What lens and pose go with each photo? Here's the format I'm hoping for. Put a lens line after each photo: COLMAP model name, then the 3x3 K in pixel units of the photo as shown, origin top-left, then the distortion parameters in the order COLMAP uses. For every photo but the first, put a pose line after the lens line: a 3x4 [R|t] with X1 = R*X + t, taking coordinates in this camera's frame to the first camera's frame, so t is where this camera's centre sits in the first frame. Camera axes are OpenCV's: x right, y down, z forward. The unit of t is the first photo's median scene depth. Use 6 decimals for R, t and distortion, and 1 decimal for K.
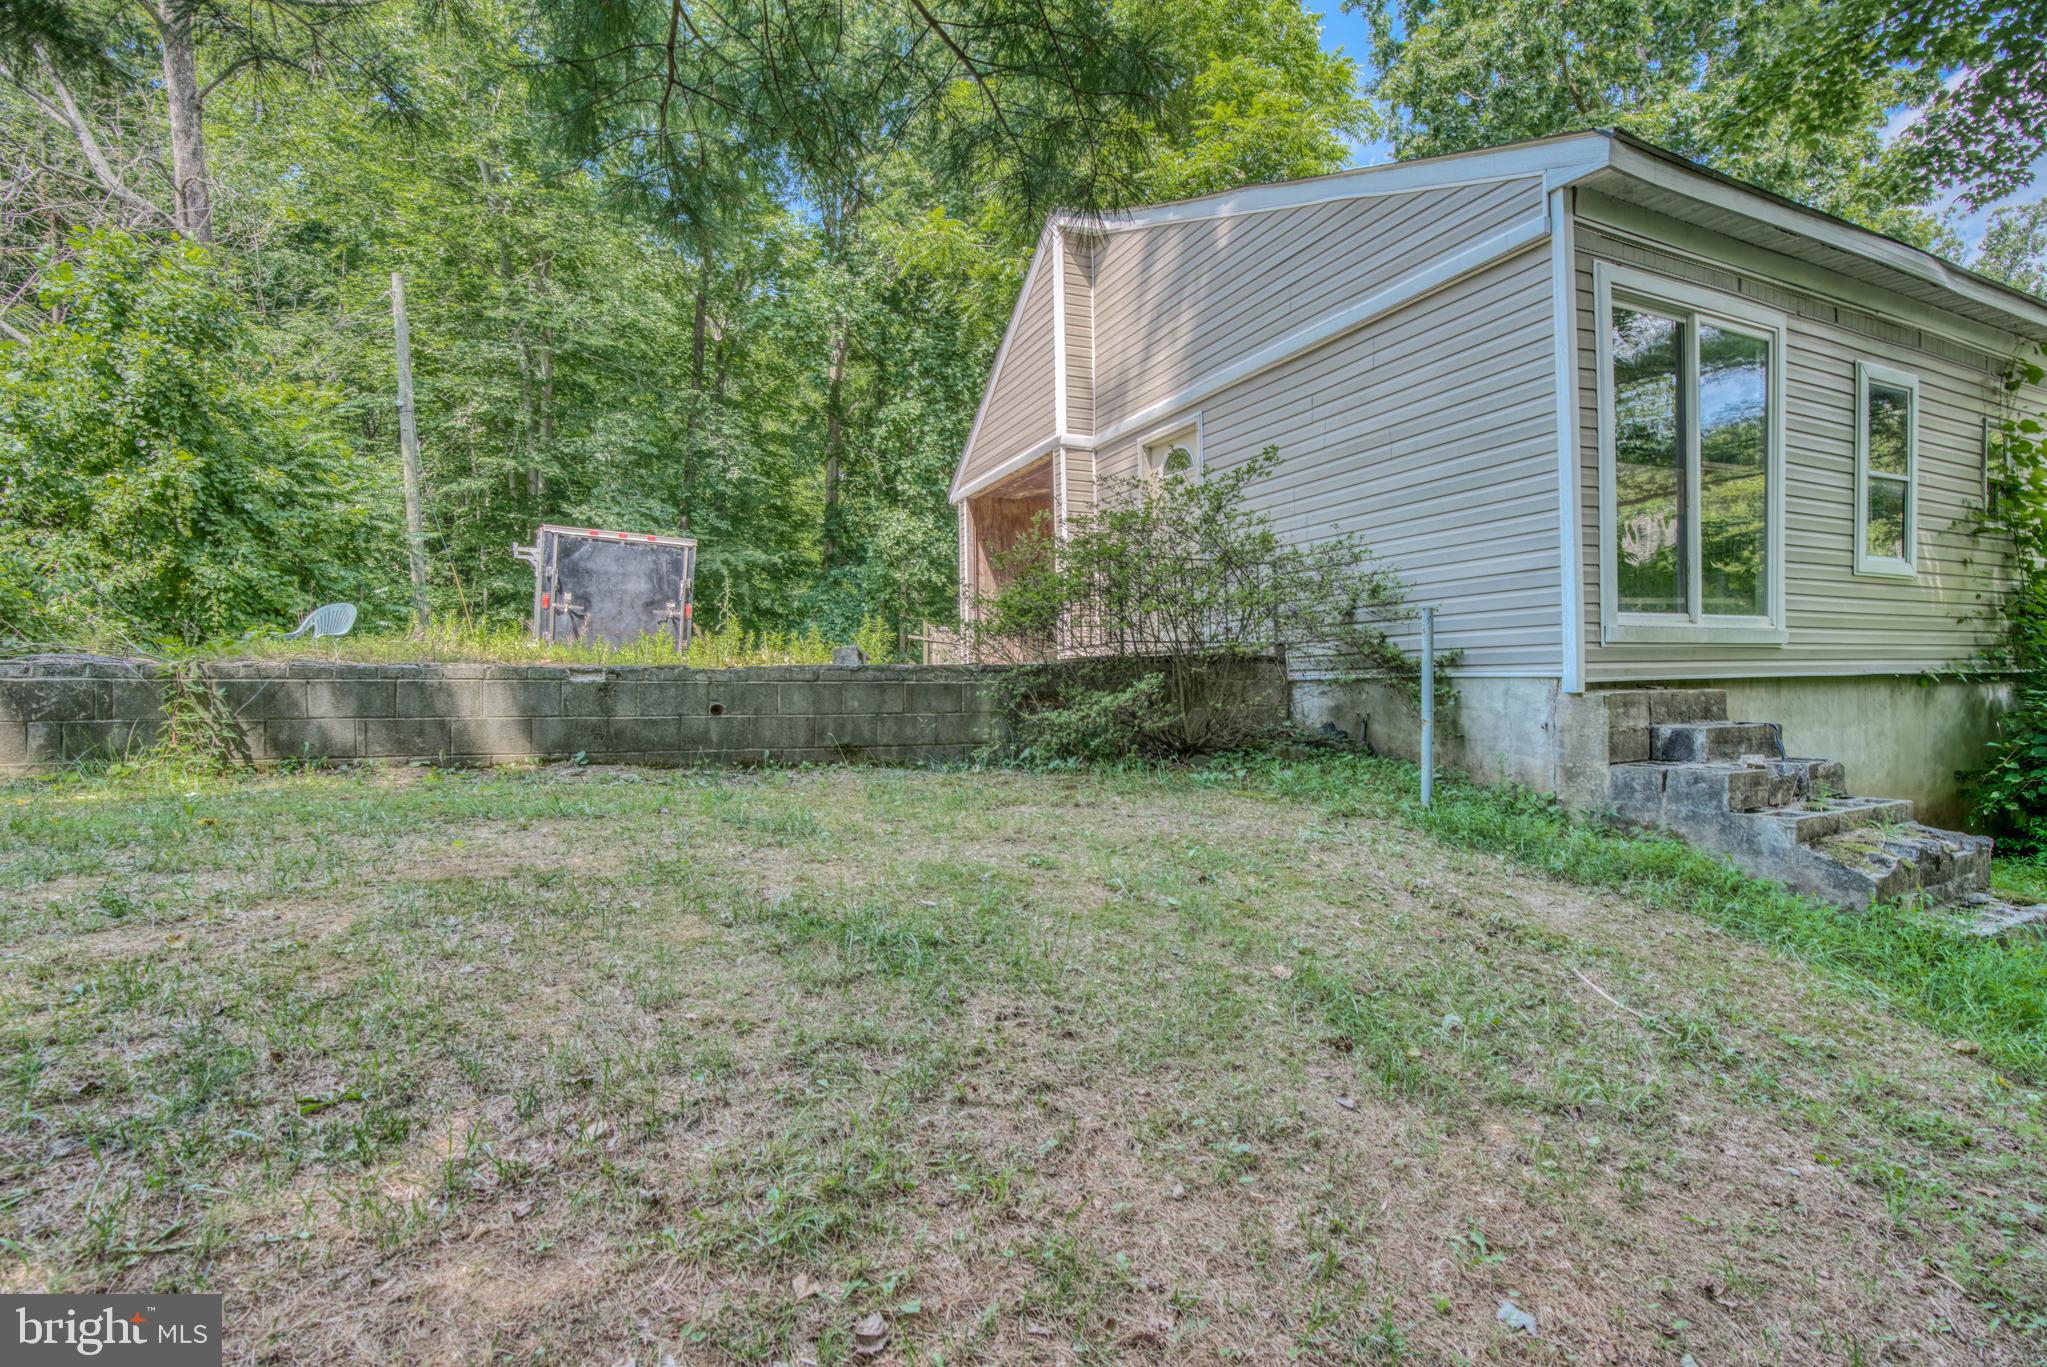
lens RADIAL K [[966.1, 0, 962.2], [0, 966.1, 677.9], [0, 0, 1]] dist [-0.062297, 0.025261]
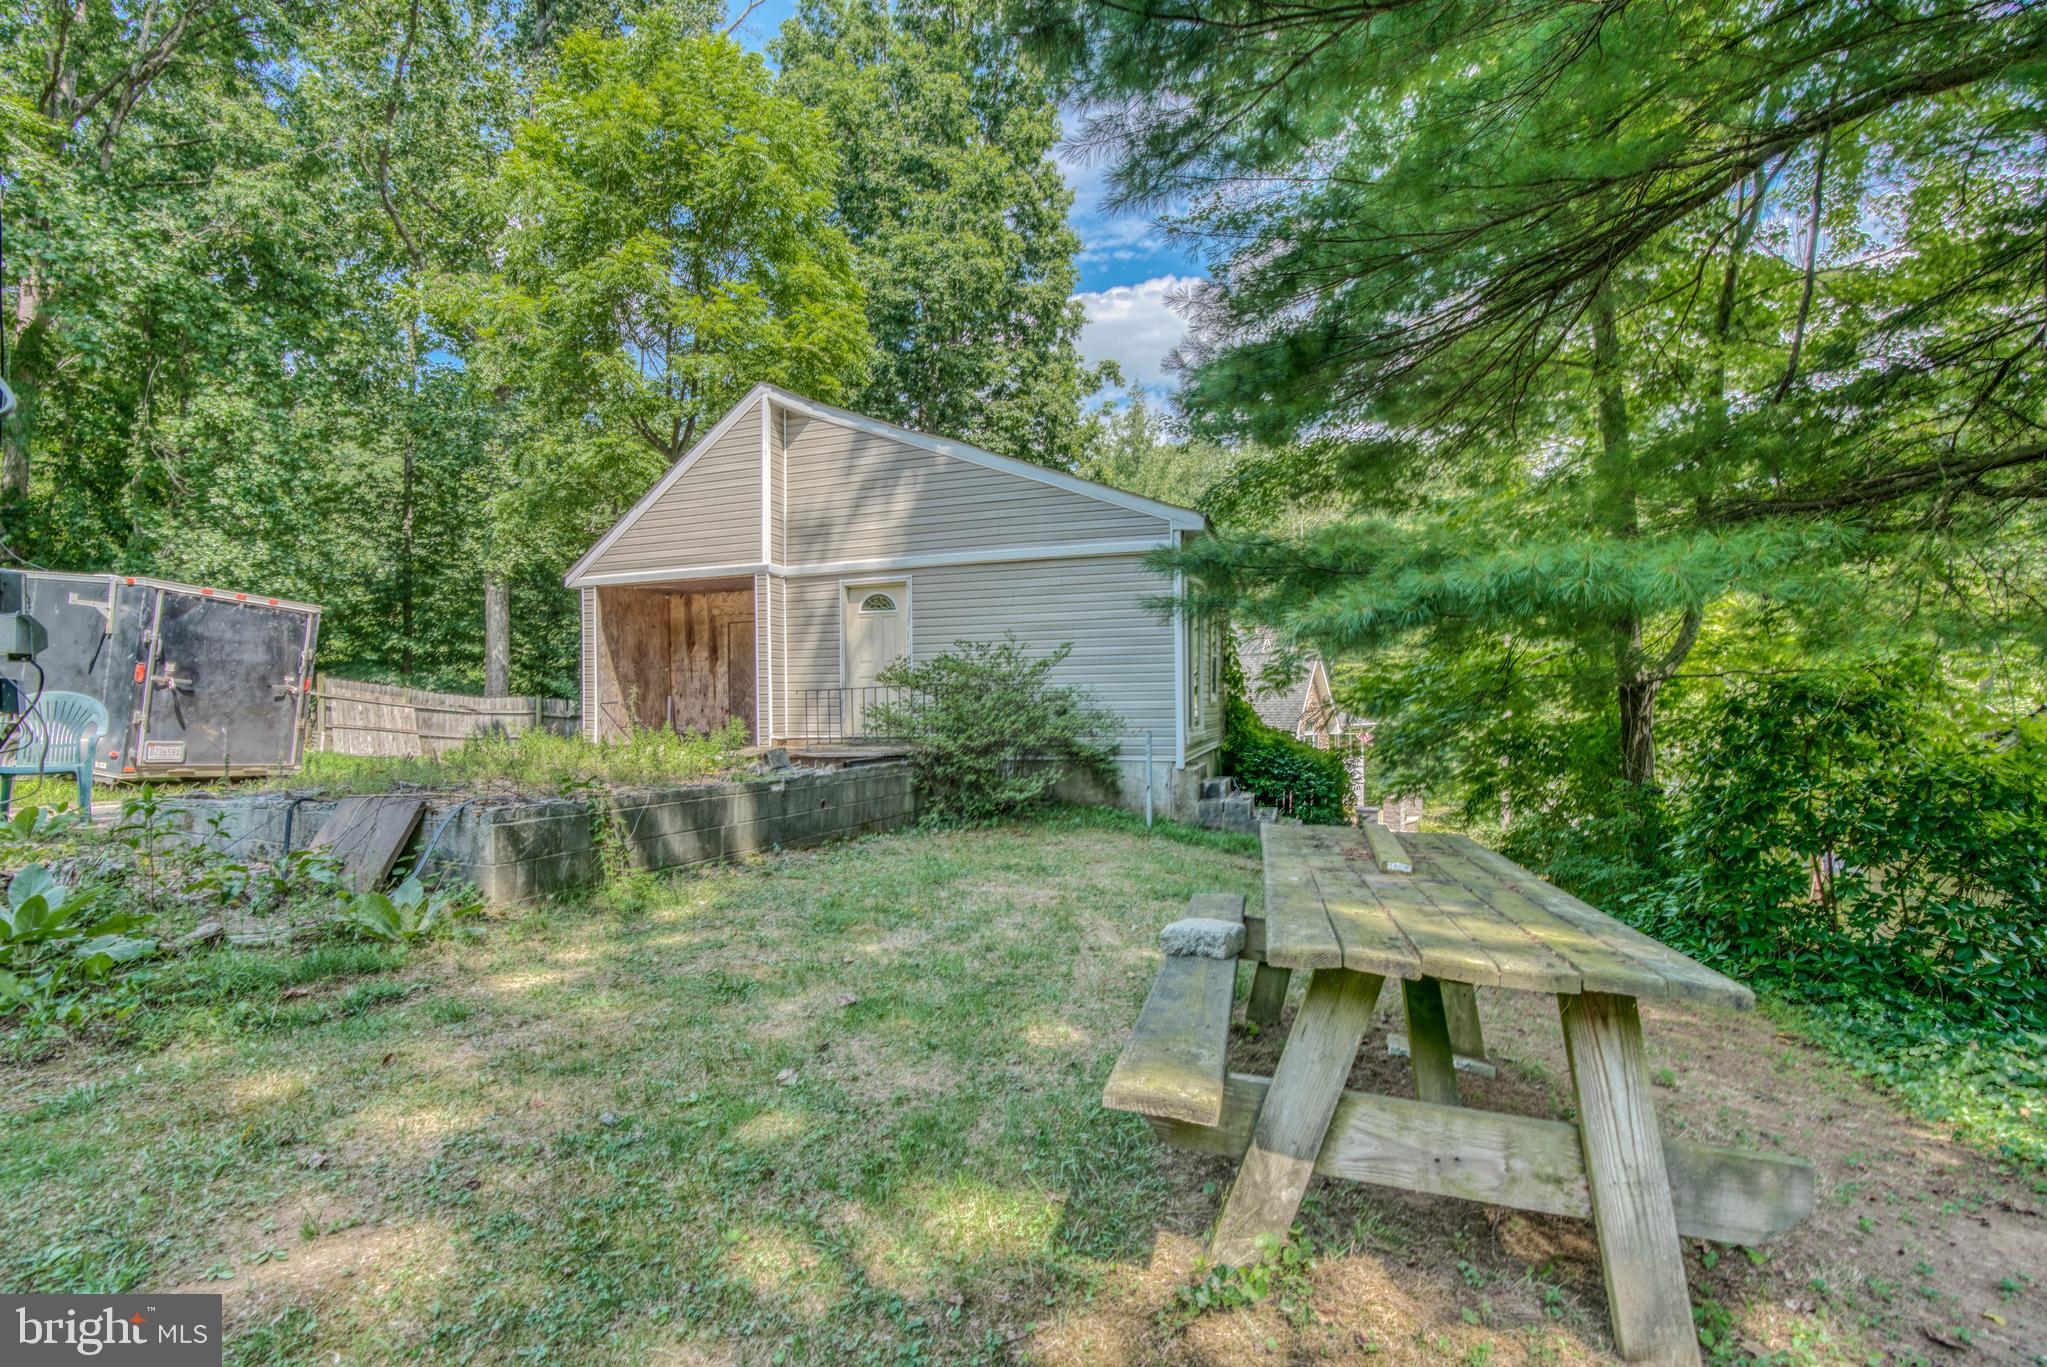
lens RADIAL K [[966.1, 0, 1014.6], [0, 966.1, 684.8], [0, 0, 1]] dist [-0.062297, 0.025261]
pose [[0.657345, 0.022690, 0.753249, -0.584106], [-0.000155, 0.999551, -0.029974, -0.050443], [-0.753590, 0.019586, 0.657053, -0.069041]]
